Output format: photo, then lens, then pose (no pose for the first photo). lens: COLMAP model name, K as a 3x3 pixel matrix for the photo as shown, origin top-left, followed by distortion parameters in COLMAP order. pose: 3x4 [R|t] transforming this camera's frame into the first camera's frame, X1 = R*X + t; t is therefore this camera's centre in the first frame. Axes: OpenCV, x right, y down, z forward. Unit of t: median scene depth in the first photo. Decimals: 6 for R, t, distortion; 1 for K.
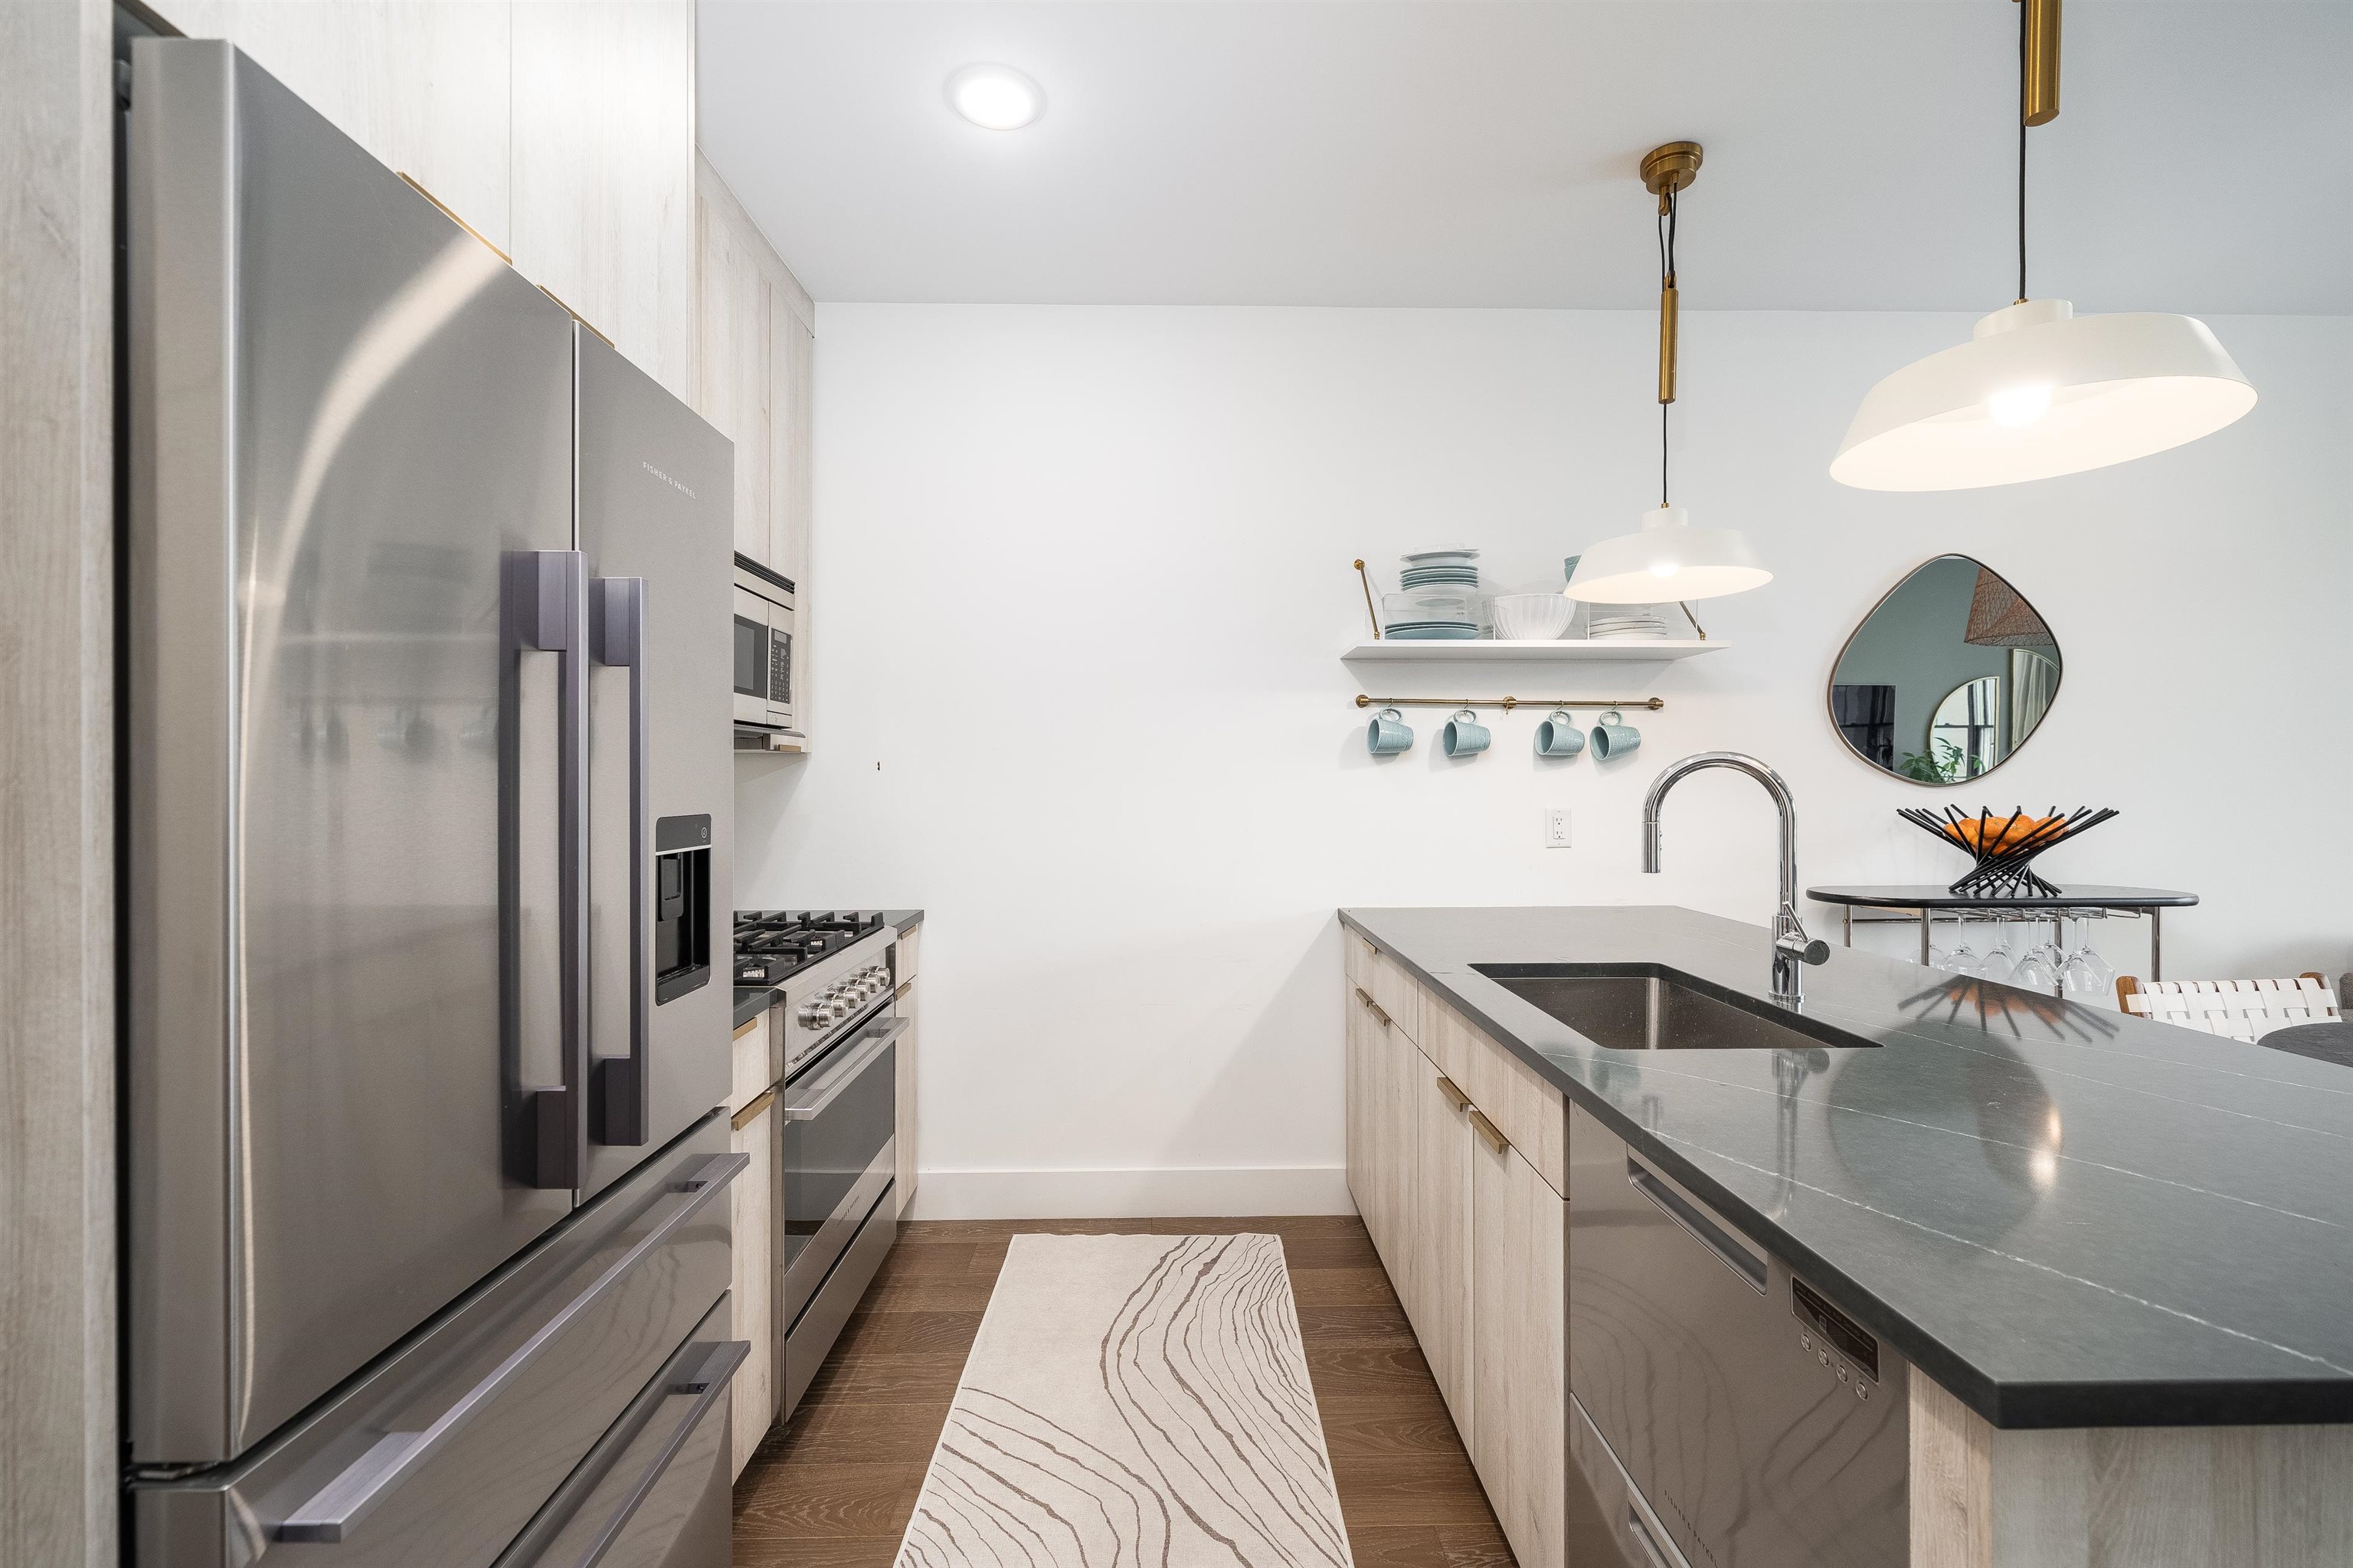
lens RADIAL K [[978.7, 0, 1187.9], [0, 978.7, 787.8], [0, 0, 1]] dist [0.000858, 0.000060]
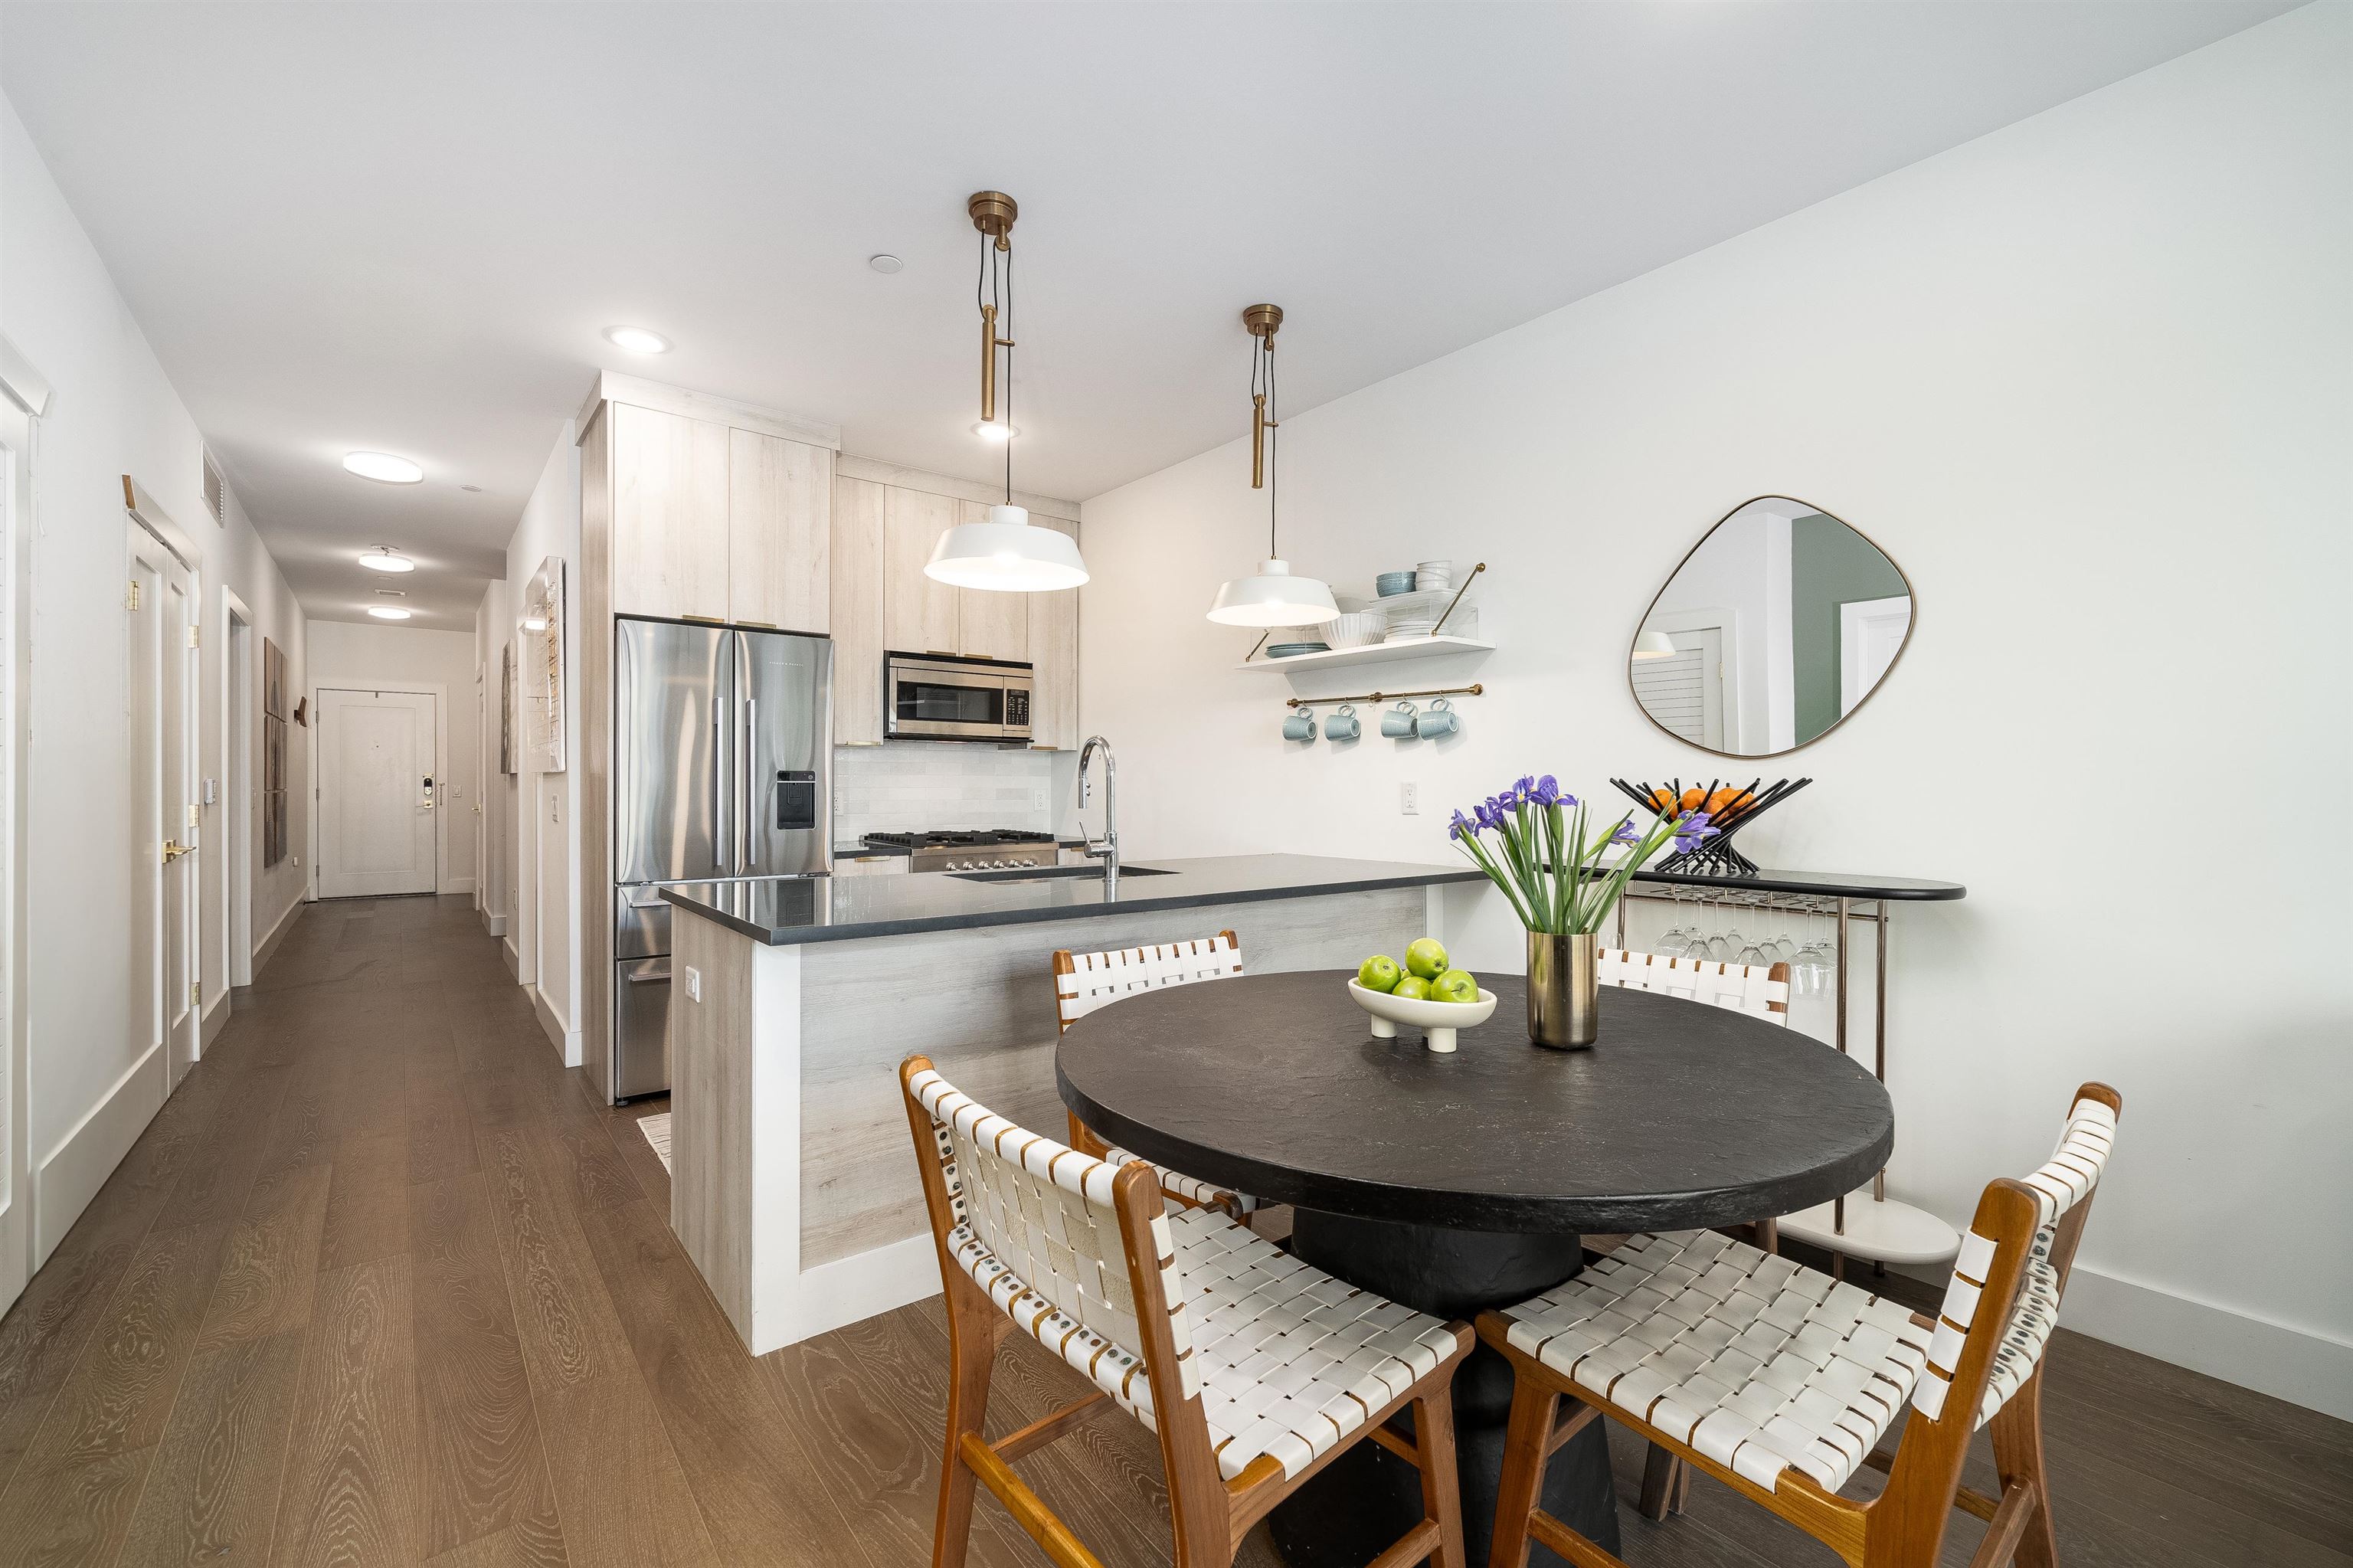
lens RADIAL K [[978.7, 0, 1187.9], [0, 978.7, 787.8], [0, 0, 1]] dist [0.000858, 0.000060]
pose [[0.607210, 0.007224, -0.794509, 1.343988], [-0.007932, 0.999964, 0.003030, 0.031653], [0.794502, 0.004462, 0.607245, 0.054063]]
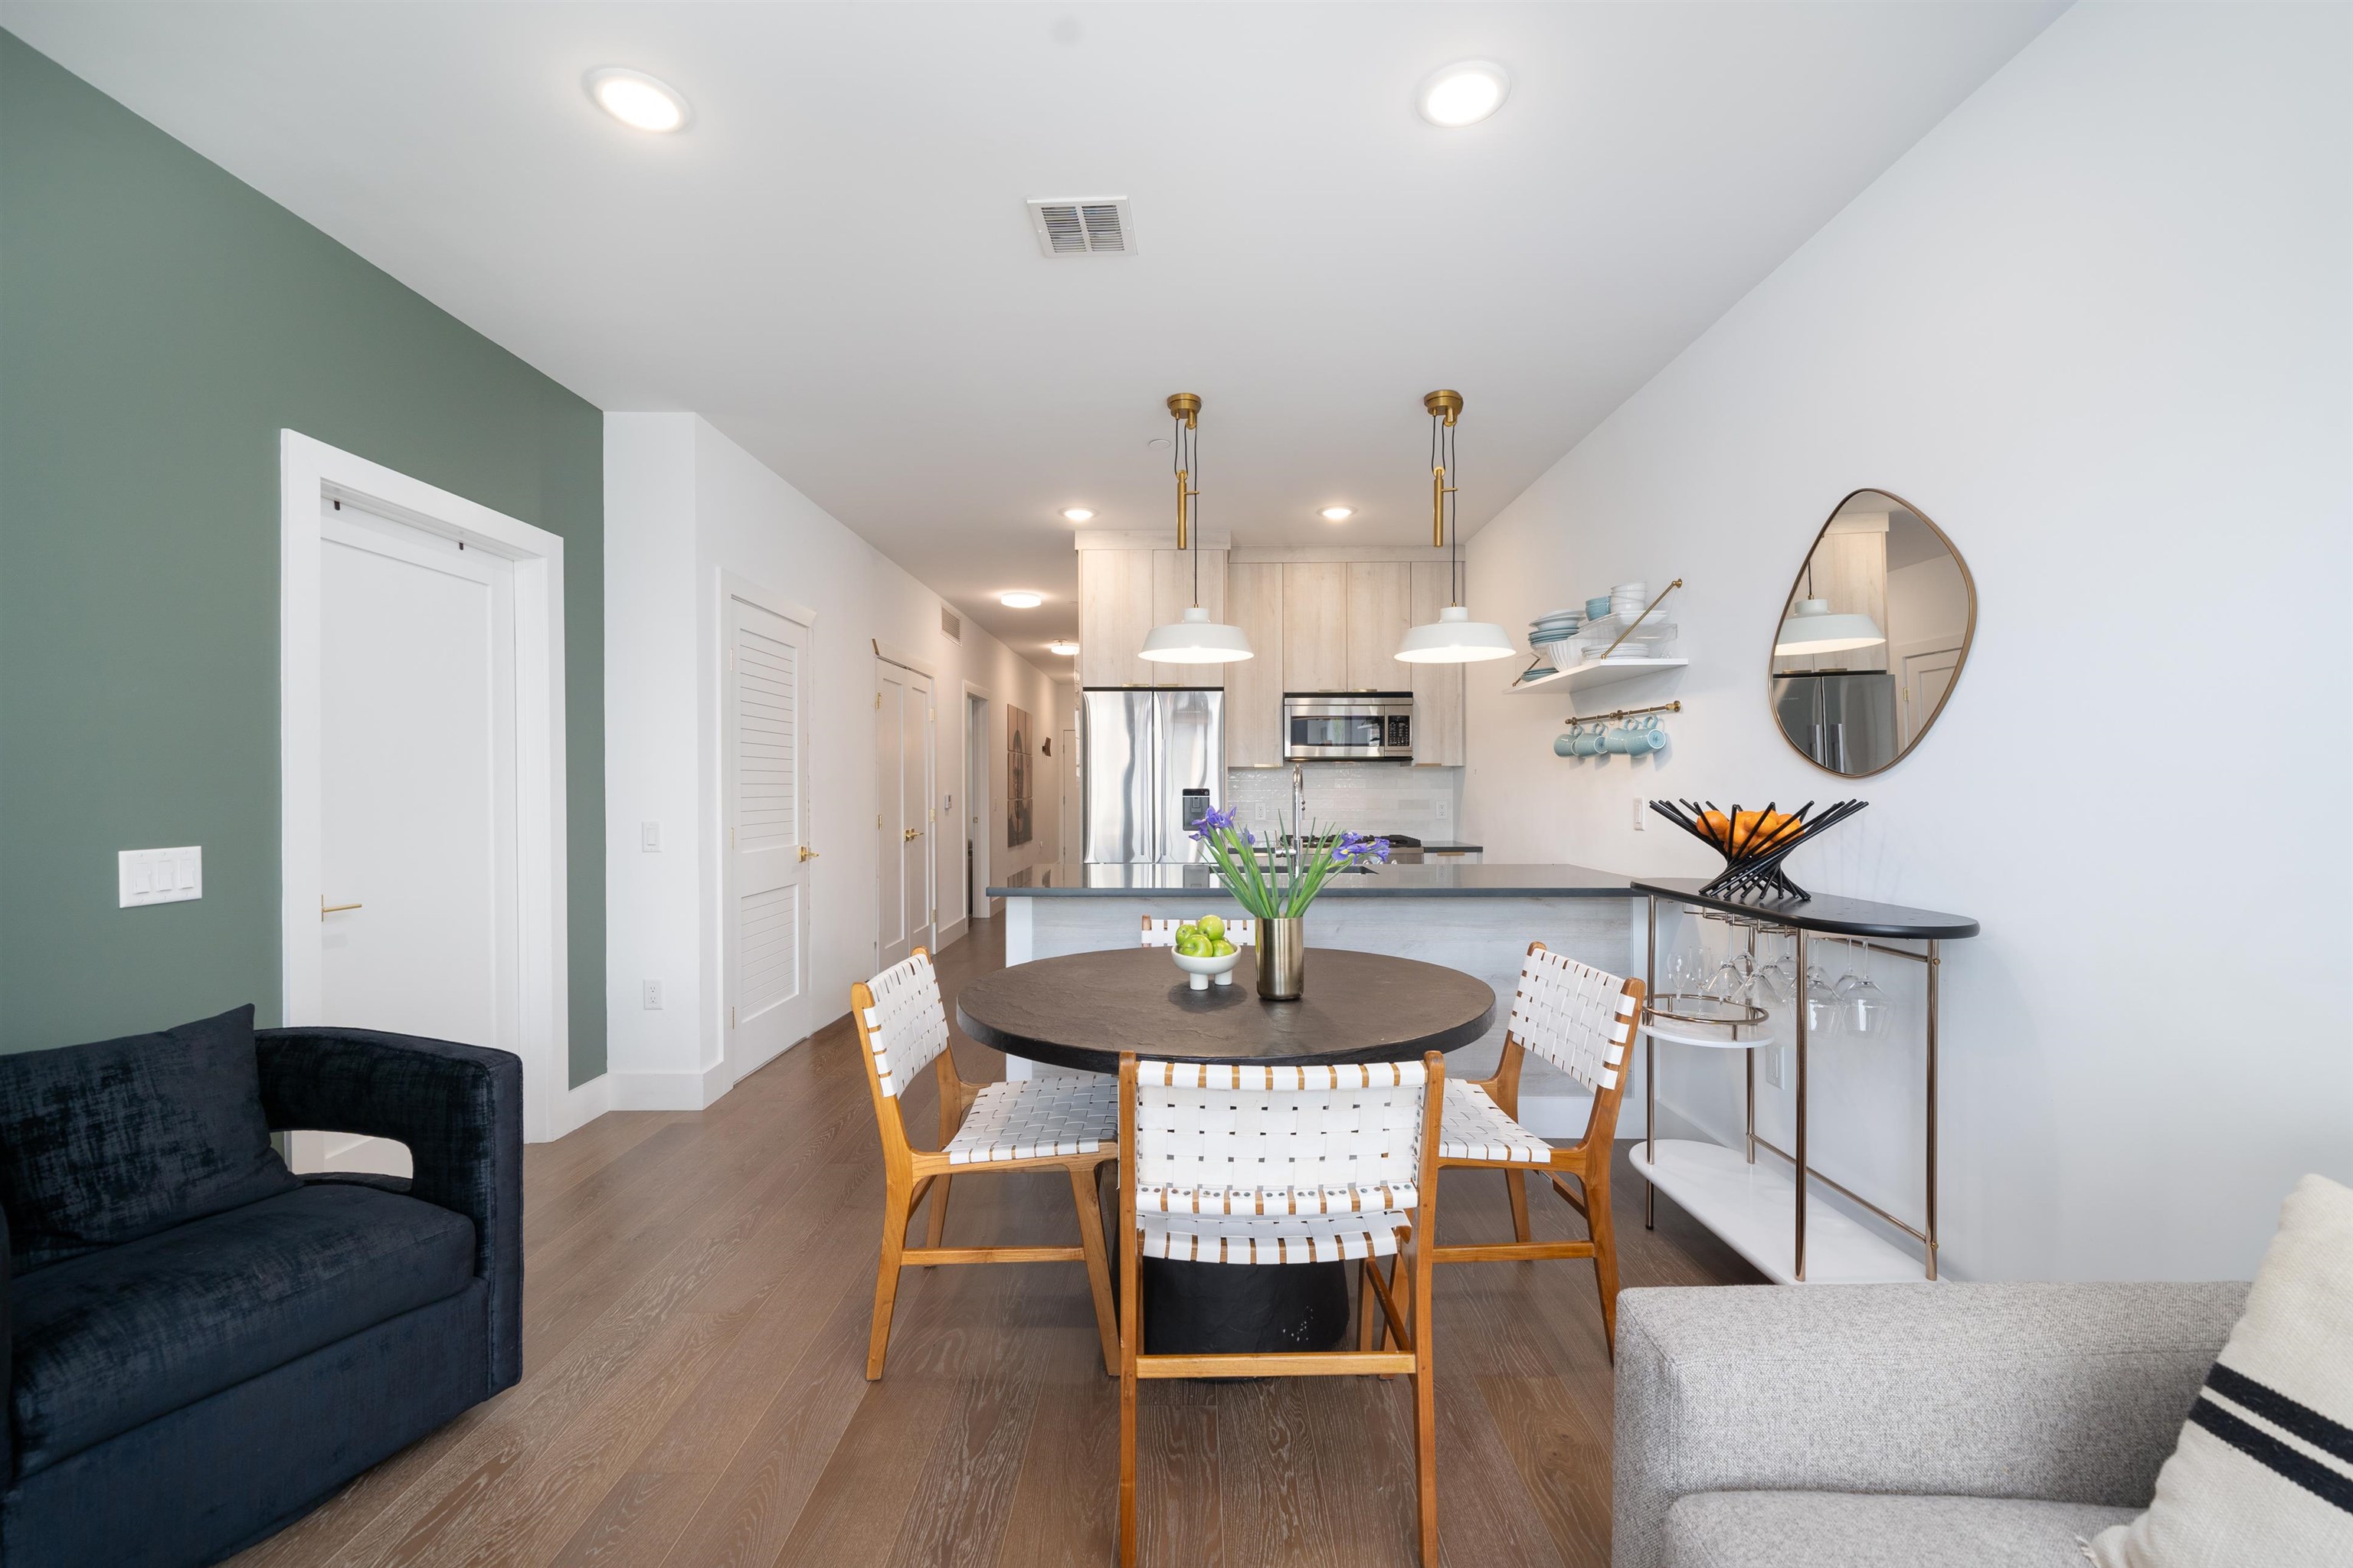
lens RADIAL K [[958.5, 0, 1182.2], [0, 958.5, 784.6], [0, 0, 1]] dist [-0.001513, -0.000133]
pose [[-0.028739, -0.000918, -0.999587, 1.827120], [-0.001439, 0.999999, -0.000877, 0.007488], [0.999586, 0.001413, -0.028741, 0.529378]]
